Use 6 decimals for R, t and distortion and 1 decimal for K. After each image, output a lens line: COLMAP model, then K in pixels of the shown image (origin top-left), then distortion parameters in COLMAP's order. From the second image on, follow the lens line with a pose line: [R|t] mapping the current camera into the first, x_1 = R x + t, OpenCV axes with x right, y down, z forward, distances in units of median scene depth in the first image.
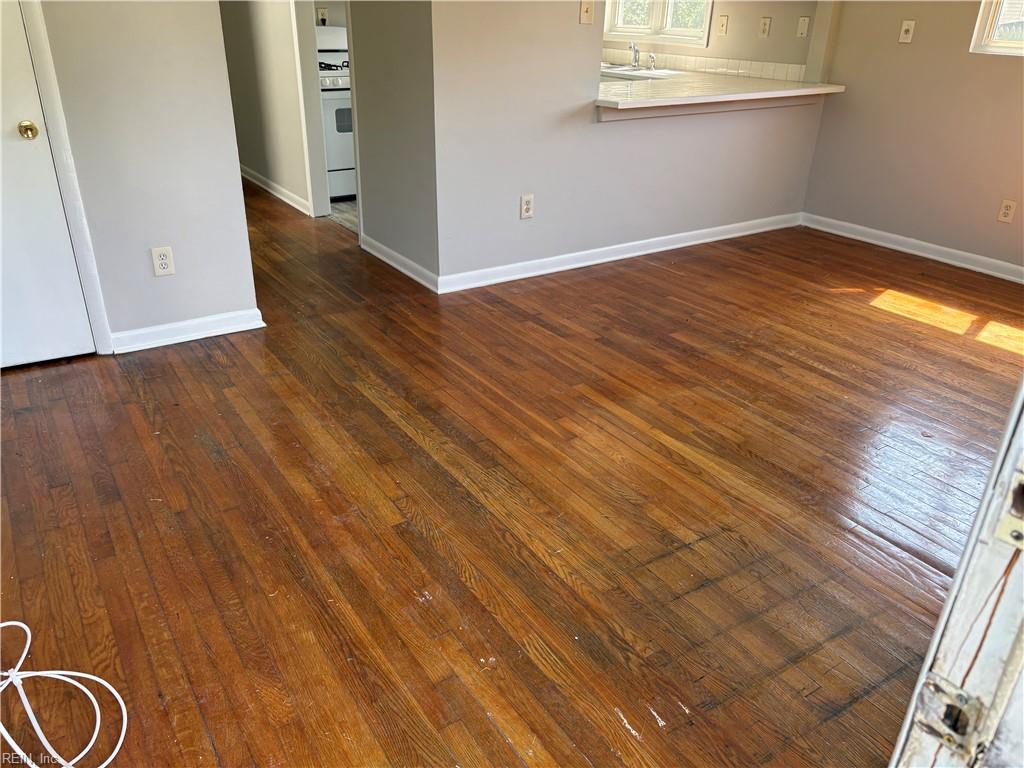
lens RADIAL K [[771.1, 0, 512.0], [0, 771.1, 384.0], [0, 0, 1]] dist [0.055898, -0.047867]
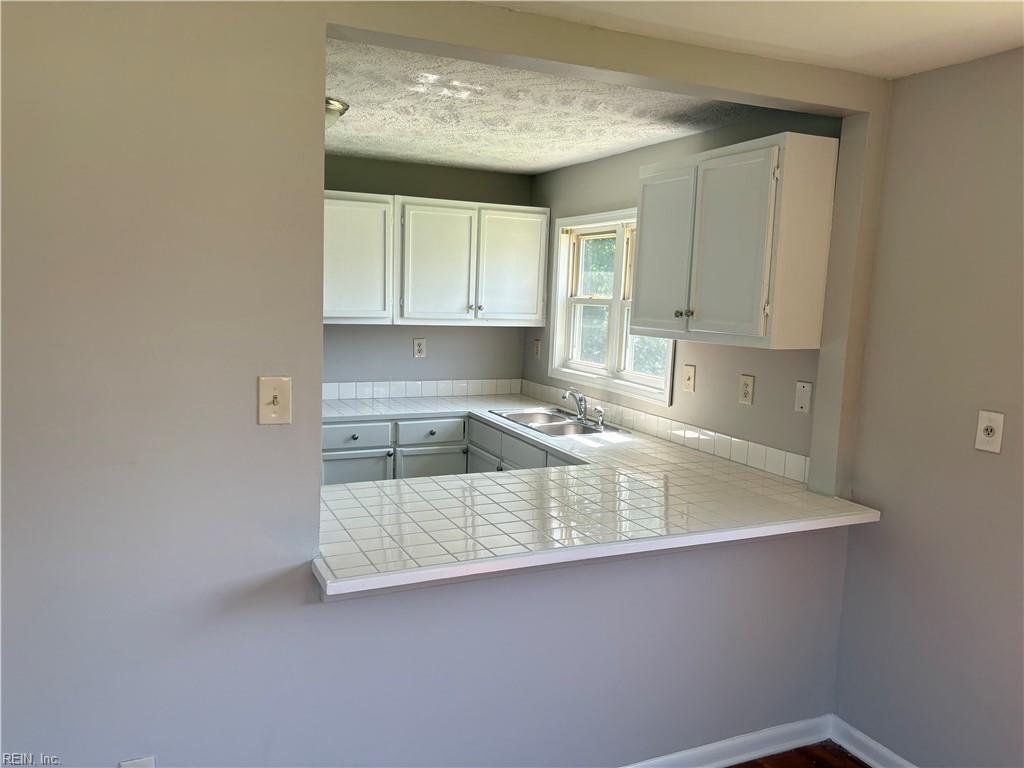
lens RADIAL K [[771.1, 0, 512.0], [0, 771.1, 384.0], [0, 0, 1]] dist [0.055898, -0.047867]
pose [[0.988293, 0.029144, -0.149759, 0.340533], [-0.077157, 0.942285, -0.325801, -0.361848], [0.131620, 0.333541, 0.933502, 0.590982]]
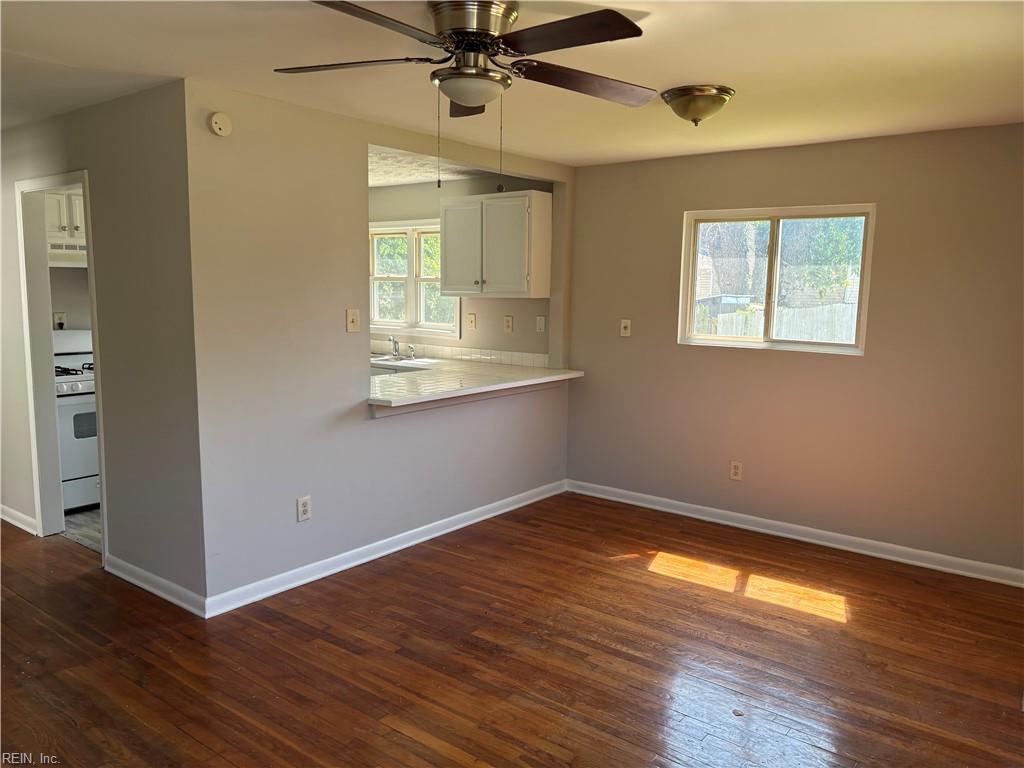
lens RADIAL K [[771.1, 0, 512.0], [0, 771.1, 384.0], [0, 0, 1]] dist [0.055898, -0.047867]
pose [[0.950797, -0.049313, 0.305866, -0.025046], [0.144137, 0.944309, -0.295812, -0.062363], [-0.274245, 0.325343, 0.904954, 0.023617]]
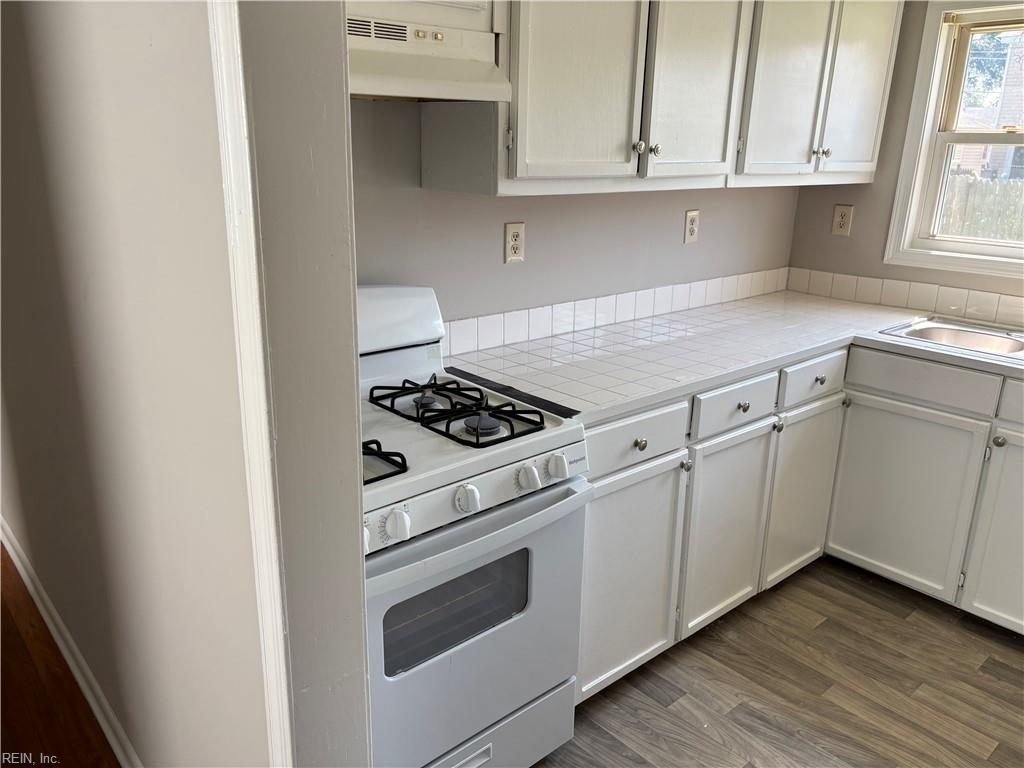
lens RADIAL K [[785.3, 0, 513.2], [0, 785.3, 372.4], [0, 0, 1]] dist [0.055990, -0.065527]
pose [[0.990861, -0.038408, 0.129300, -0.317379], [0.059875, 0.984226, -0.166478, -0.576591], [-0.120867, 0.172698, 0.977531, 1.062054]]
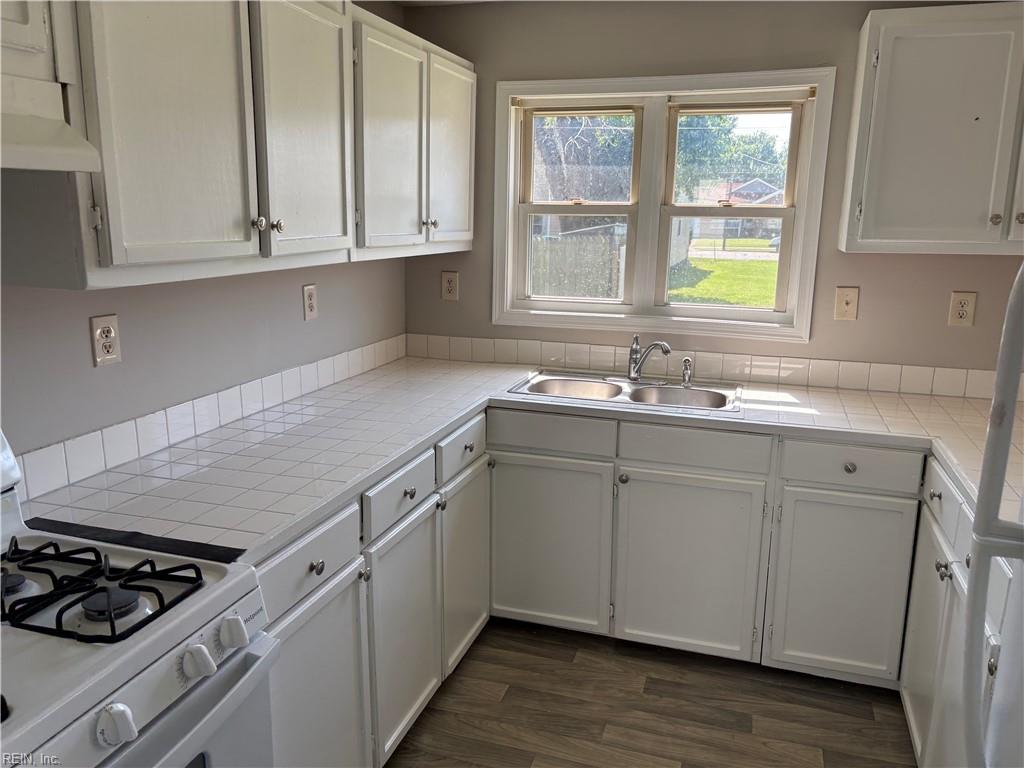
lens RADIAL K [[778.2, 0, 524.9], [0, 778.2, 370.5], [0, 0, 1]] dist [0.025188, -0.003627]
pose [[0.776197, -0.135536, 0.615750, -0.333825], [0.279963, 0.949151, -0.143990, -0.621441], [-0.564924, 0.284151, 0.774673, 1.132292]]
